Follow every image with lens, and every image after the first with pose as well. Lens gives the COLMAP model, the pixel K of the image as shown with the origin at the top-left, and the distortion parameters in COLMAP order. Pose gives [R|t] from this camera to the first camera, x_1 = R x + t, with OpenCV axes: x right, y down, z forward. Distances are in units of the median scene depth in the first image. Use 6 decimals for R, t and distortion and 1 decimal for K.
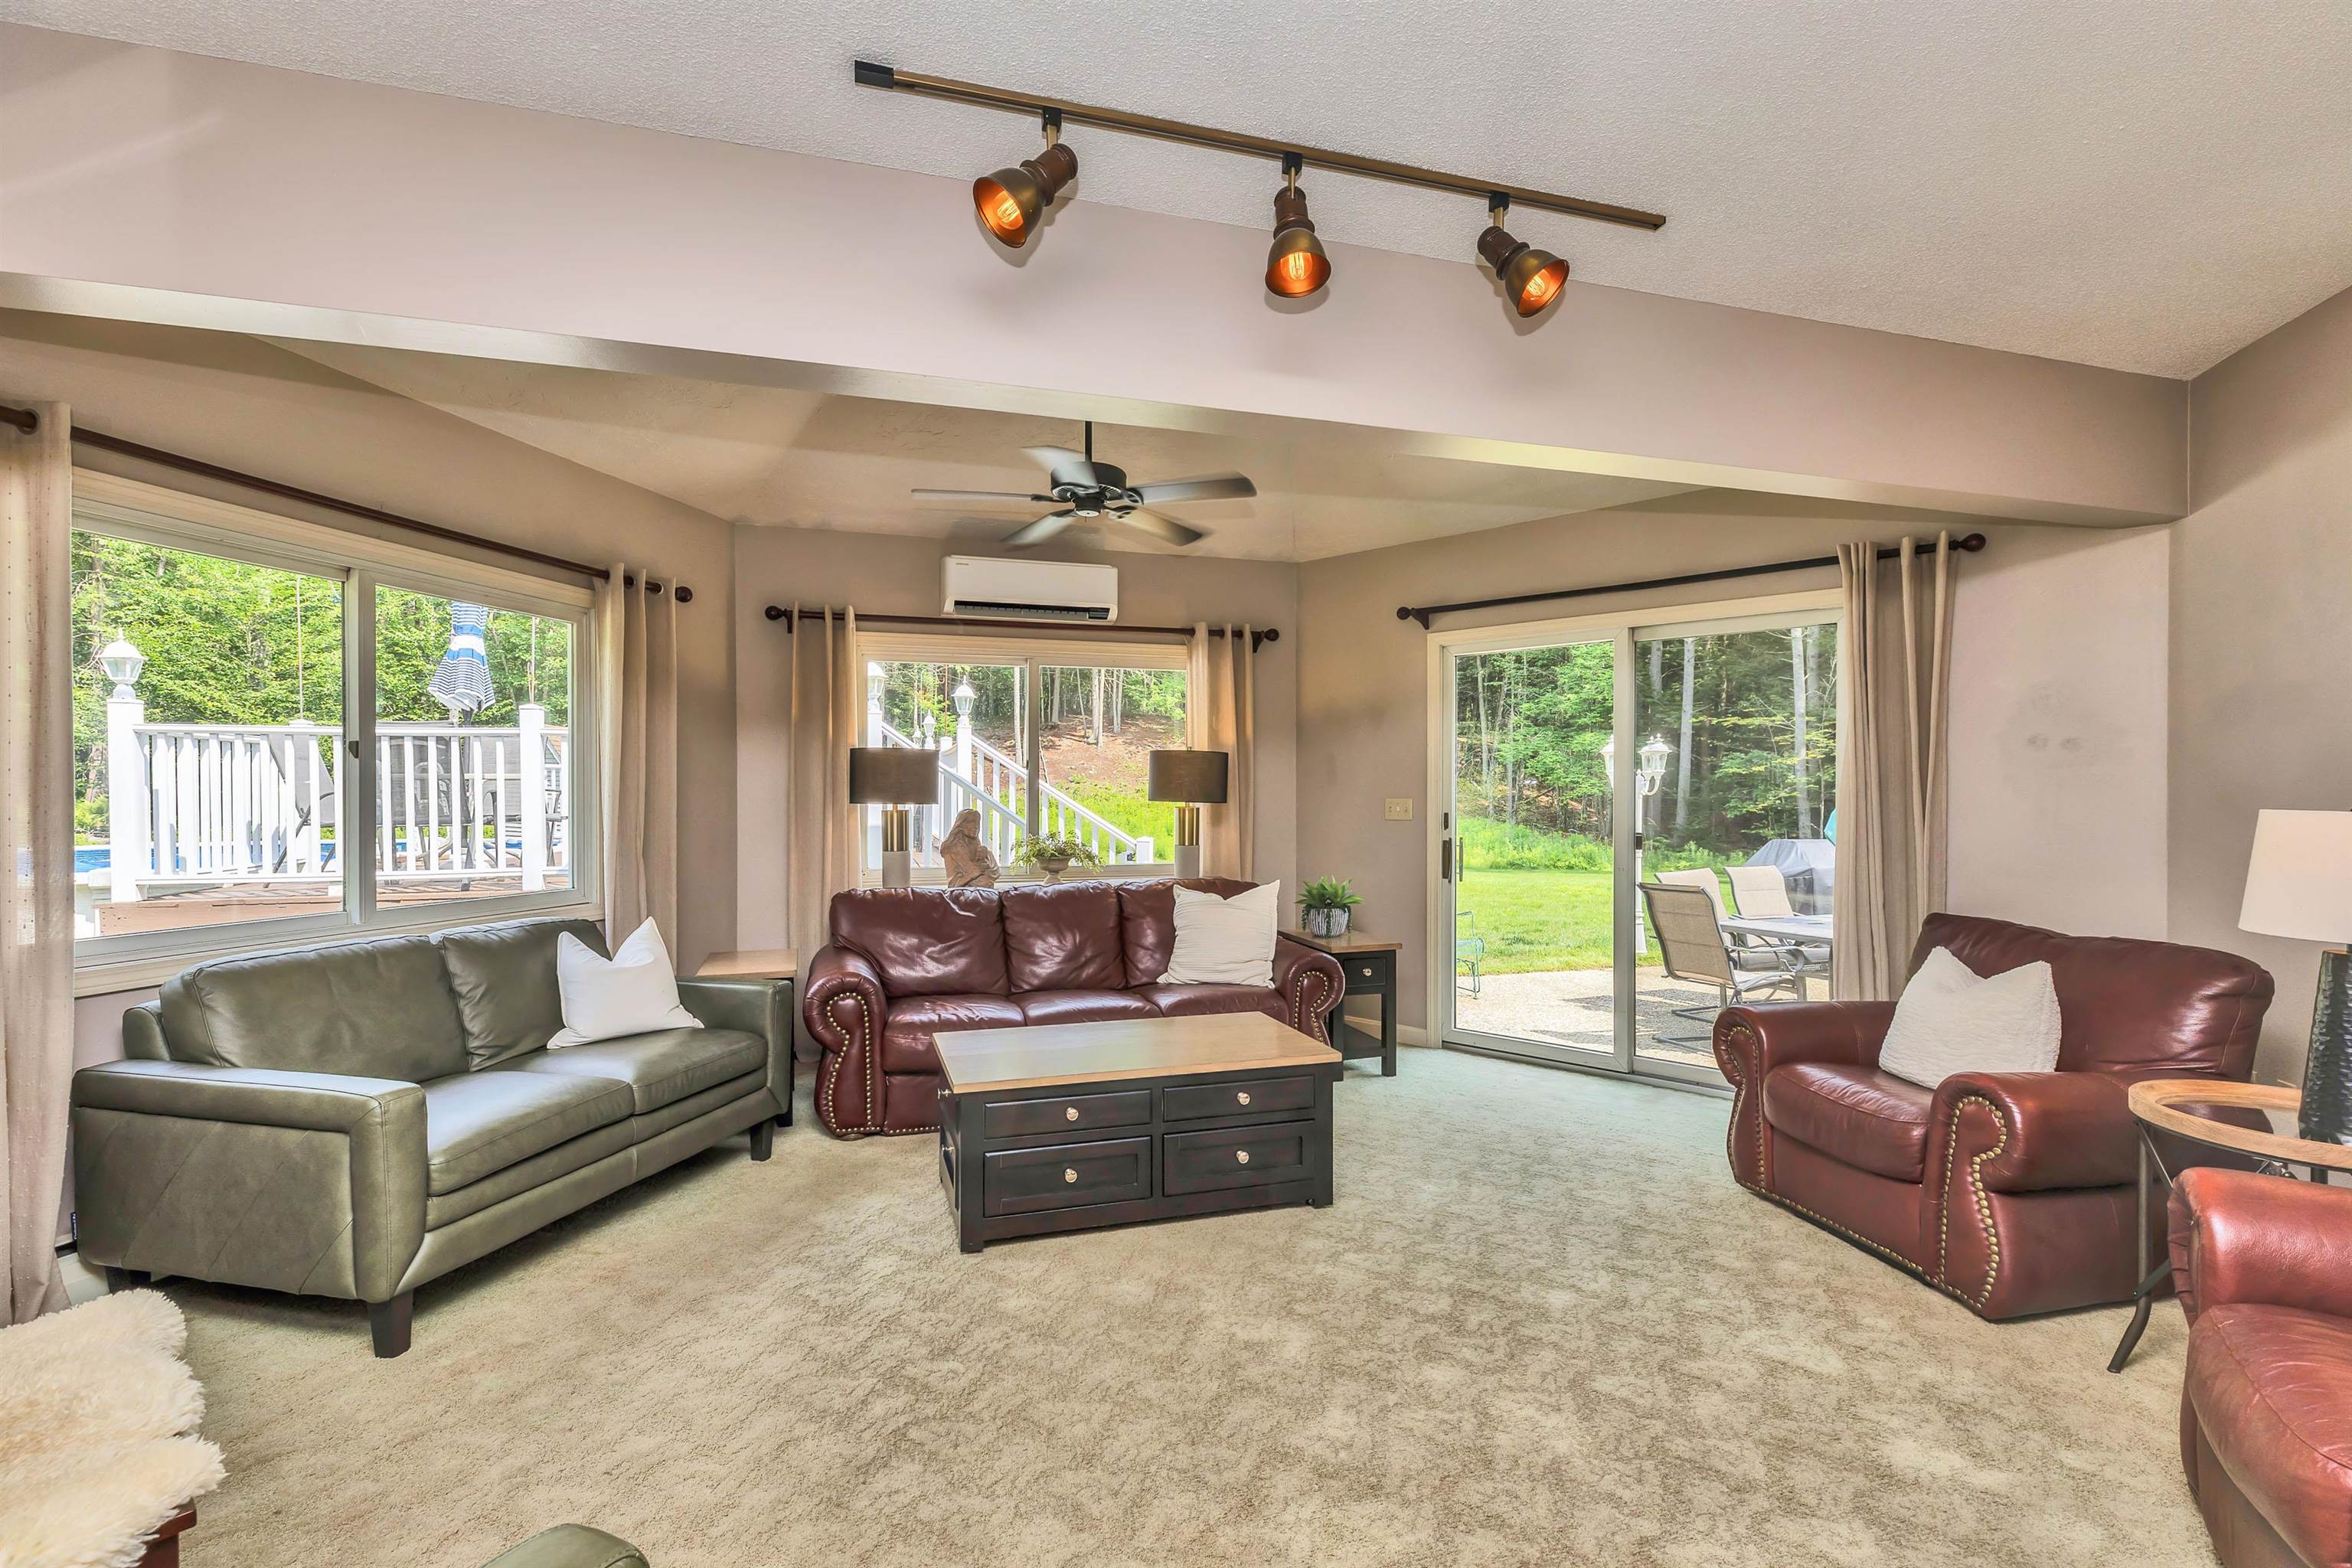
lens RADIAL K [[1053.5, 0, 1181.1], [0, 1053.5, 780.1], [0, 0, 1]] dist [0.008335, -0.000119]
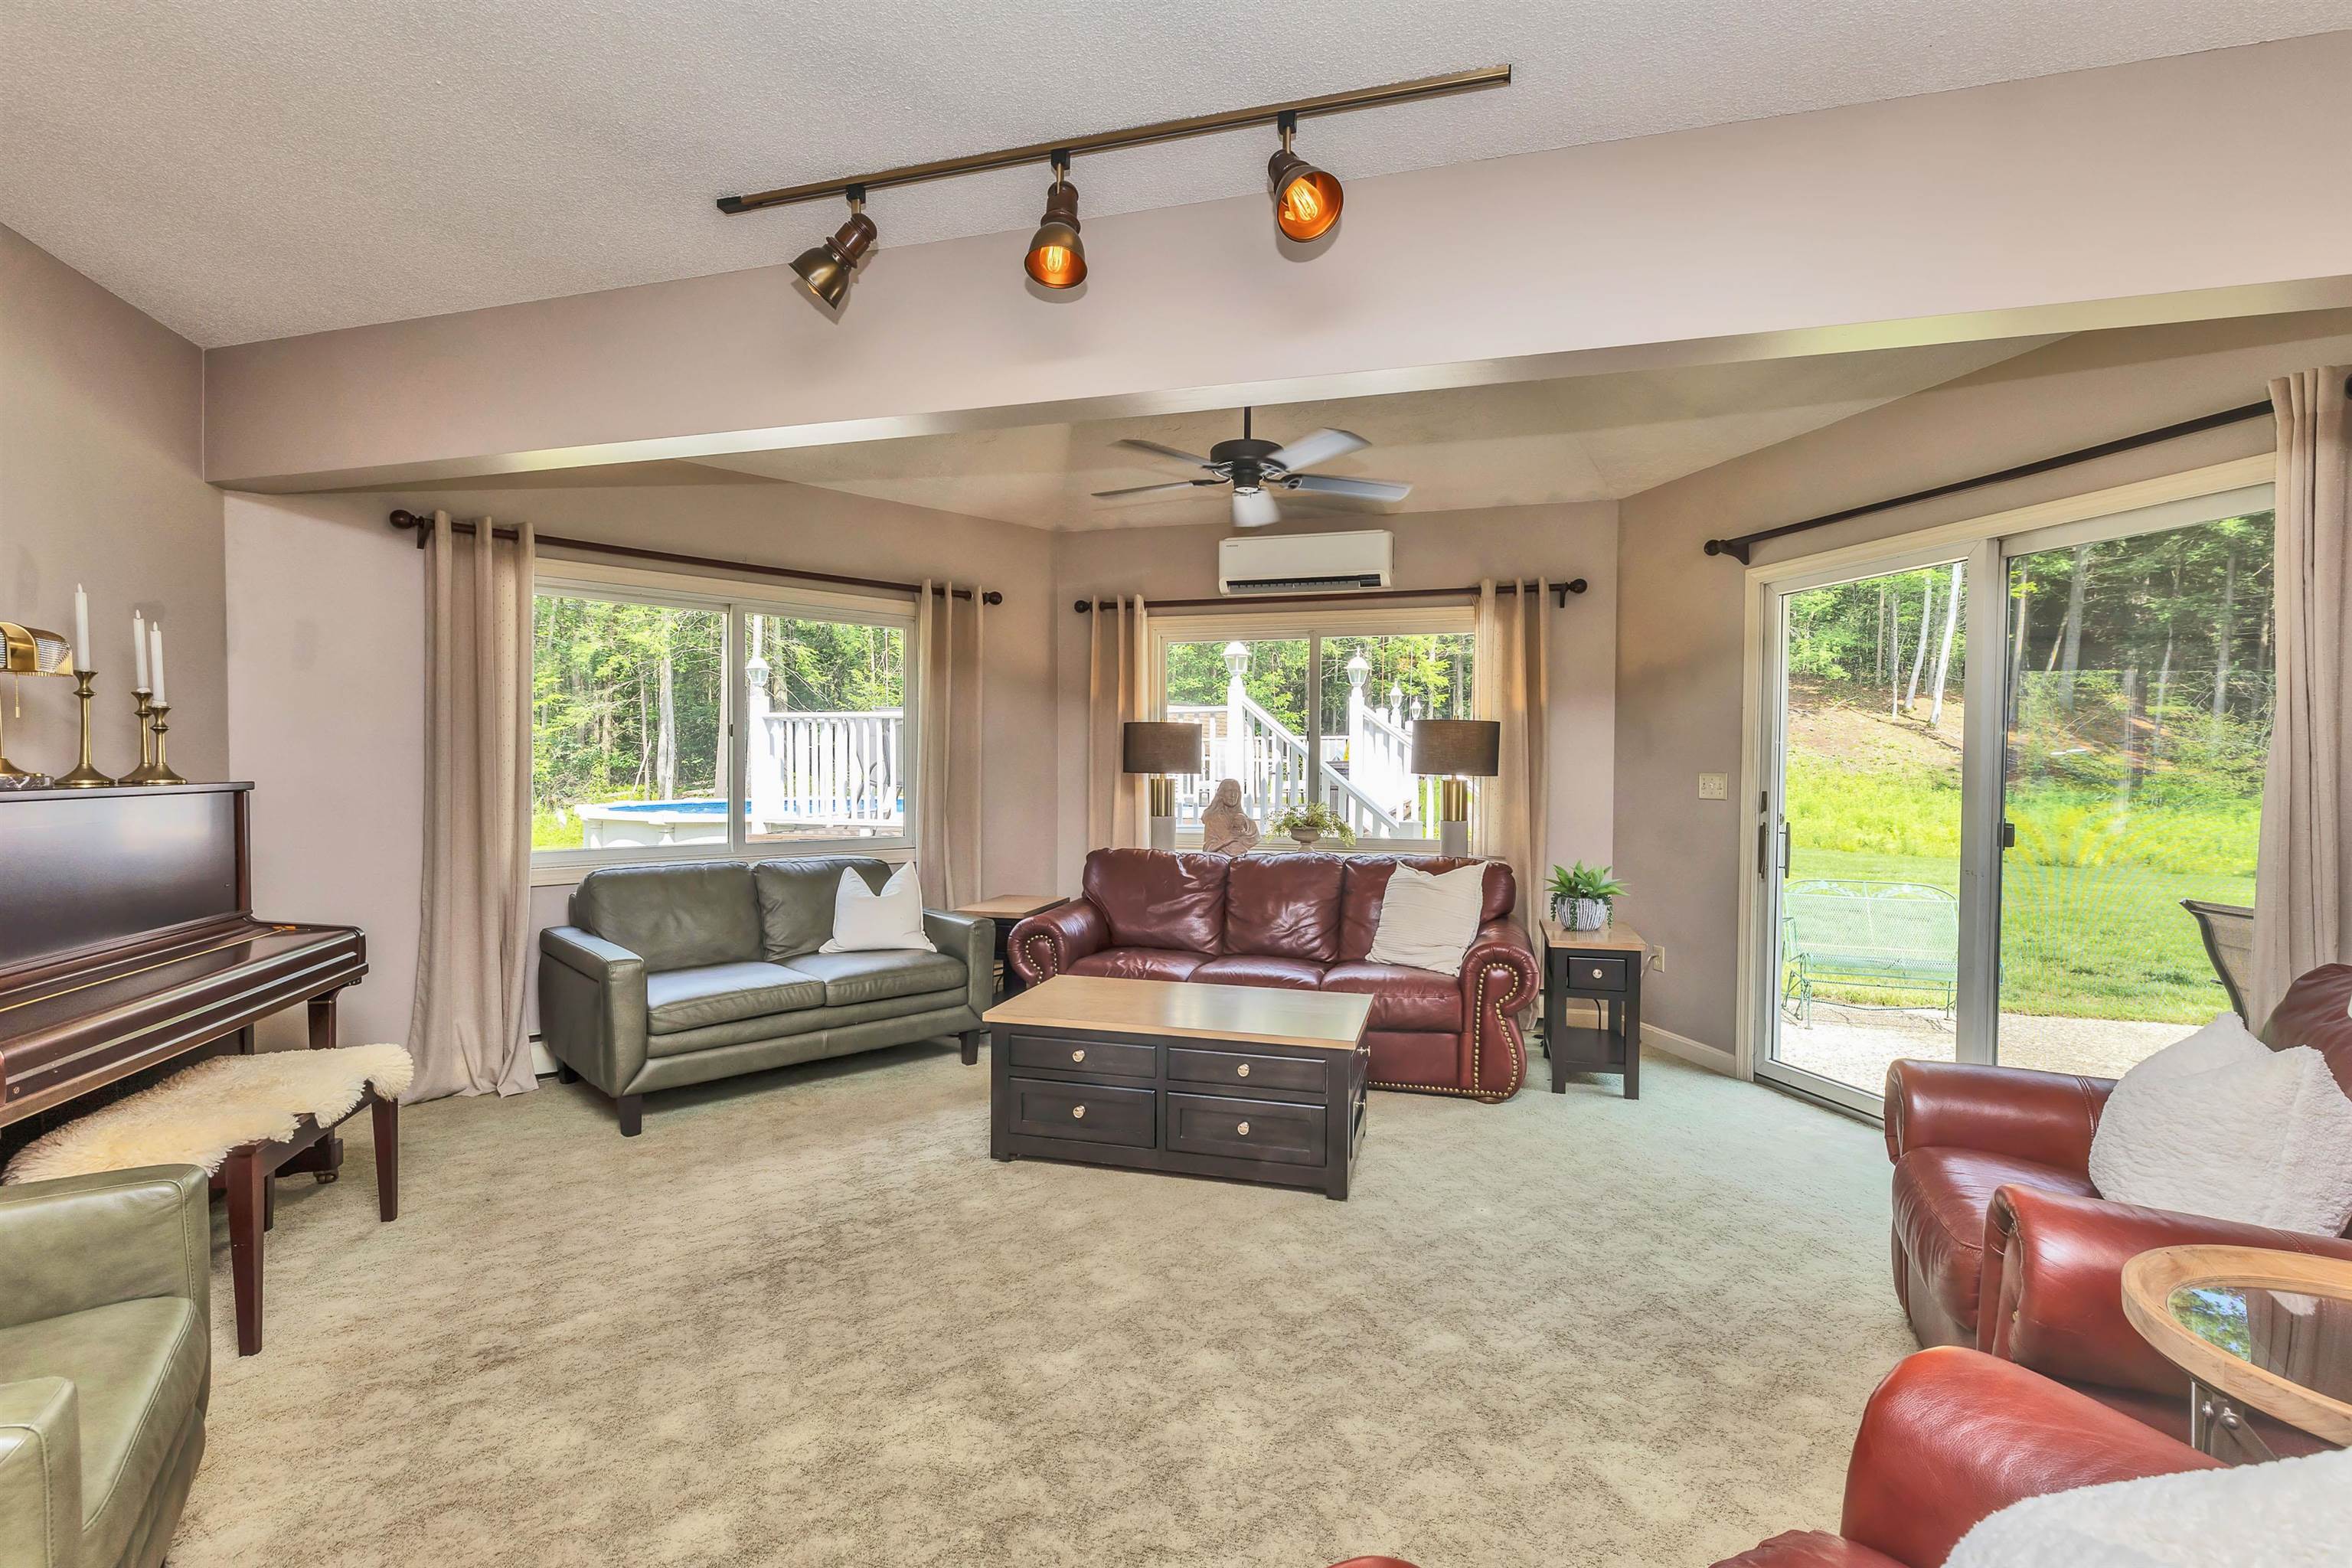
lens RADIAL K [[1053.5, 0, 1128.2], [0, 1053.5, 768.3], [0, 0, 1]] dist [0.008335, -0.000119]
pose [[0.839065, 0.007847, -0.543975, 0.346117], [0.000930, 0.999874, 0.015858, 0.000148], [0.544031, -0.013811, 0.838952, 0.072868]]
